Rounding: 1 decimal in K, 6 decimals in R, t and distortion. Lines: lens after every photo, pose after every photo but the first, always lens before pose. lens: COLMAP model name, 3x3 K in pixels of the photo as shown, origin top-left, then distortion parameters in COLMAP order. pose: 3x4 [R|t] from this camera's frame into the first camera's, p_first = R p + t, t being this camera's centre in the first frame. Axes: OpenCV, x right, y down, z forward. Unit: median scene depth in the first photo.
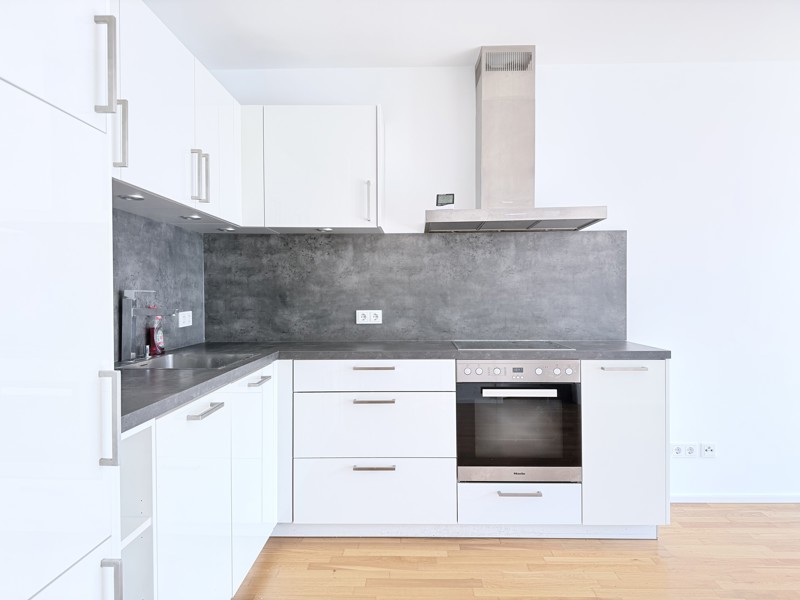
lens RADIAL K [[561.9, 0, 404.6], [0, 561.9, 300.0], [0, 0, 1]] dist [0.112446, -0.140052]
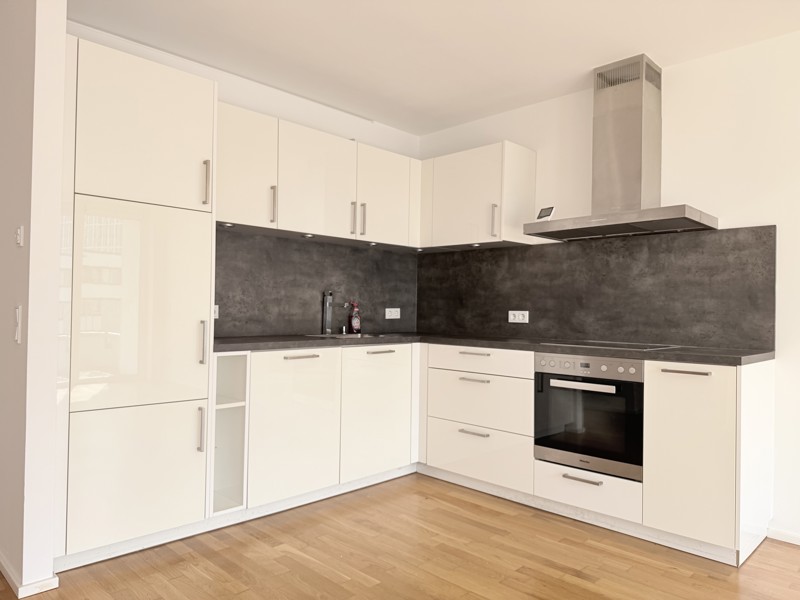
lens RADIAL K [[561.9, 0, 404.6], [0, 561.9, 300.0], [0, 0, 1]] dist [0.112446, -0.140052]
pose [[0.734918, 0.004632, -0.678140, 0.564017], [-0.006709, 0.999977, -0.000441, -0.002659], [0.678122, 0.004874, 0.734933, -0.030303]]
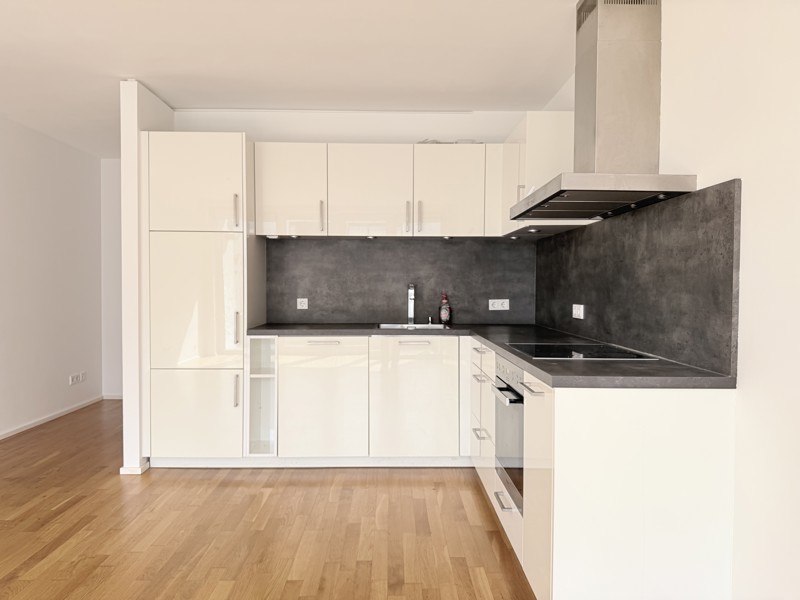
lens RADIAL K [[561.9, 0, 404.6], [0, 561.9, 300.0], [0, 0, 1]] dist [0.112446, -0.140052]
pose [[0.054012, 0.030402, -0.998077, 0.924551], [0.013001, 0.999430, 0.031146, -0.025275], [0.998456, -0.014658, 0.053586, 0.642159]]
